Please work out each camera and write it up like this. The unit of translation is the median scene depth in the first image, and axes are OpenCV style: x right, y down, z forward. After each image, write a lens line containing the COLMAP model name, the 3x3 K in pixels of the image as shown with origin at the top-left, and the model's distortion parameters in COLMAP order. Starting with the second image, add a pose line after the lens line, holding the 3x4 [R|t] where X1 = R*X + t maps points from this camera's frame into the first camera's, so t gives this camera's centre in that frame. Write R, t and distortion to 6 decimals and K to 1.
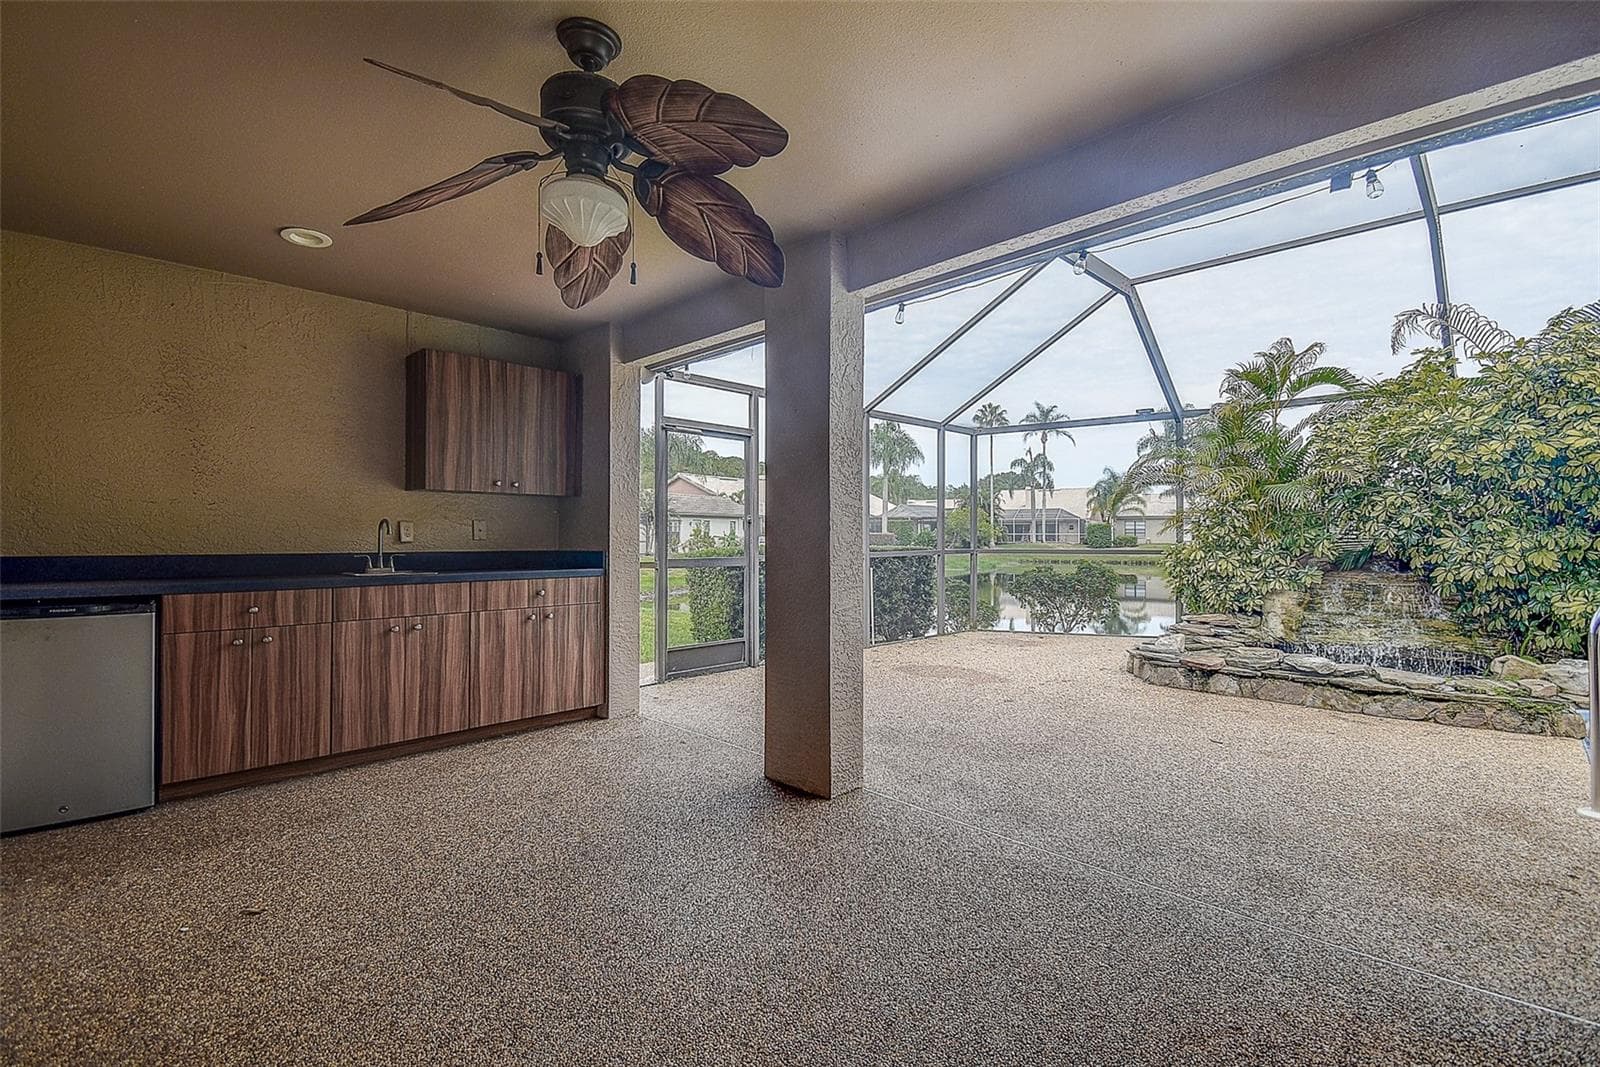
lens RADIAL K [[728.8, 0, 792.6], [0, 728.8, 534.5], [0, 0, 1]] dist [0.000091, -0.000833]
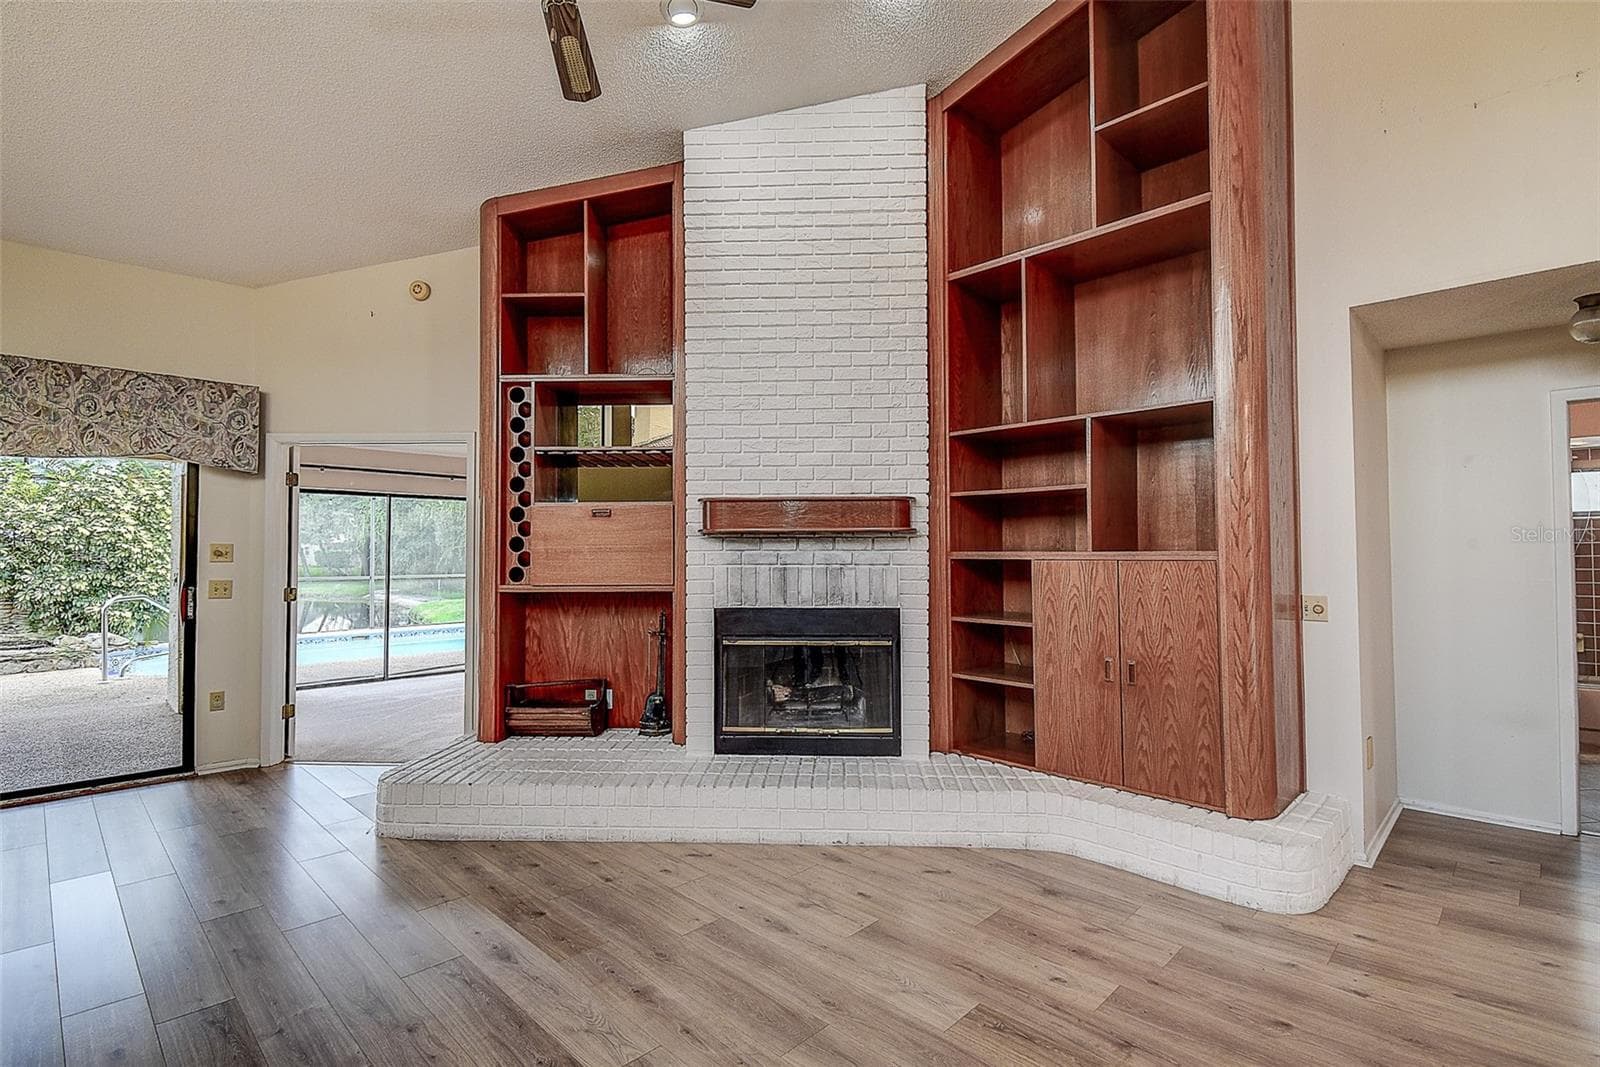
lens RADIAL K [[728.8, 0, 795.7], [0, 728.8, 539.2], [0, 0, 1]] dist [0.000091, -0.000833]
pose [[-0.022349, 0.027345, 0.999376, -0.958482], [-0.003720, 0.999617, -0.027434, -0.042745], [-0.999743, -0.004331, -0.022239, -0.864957]]
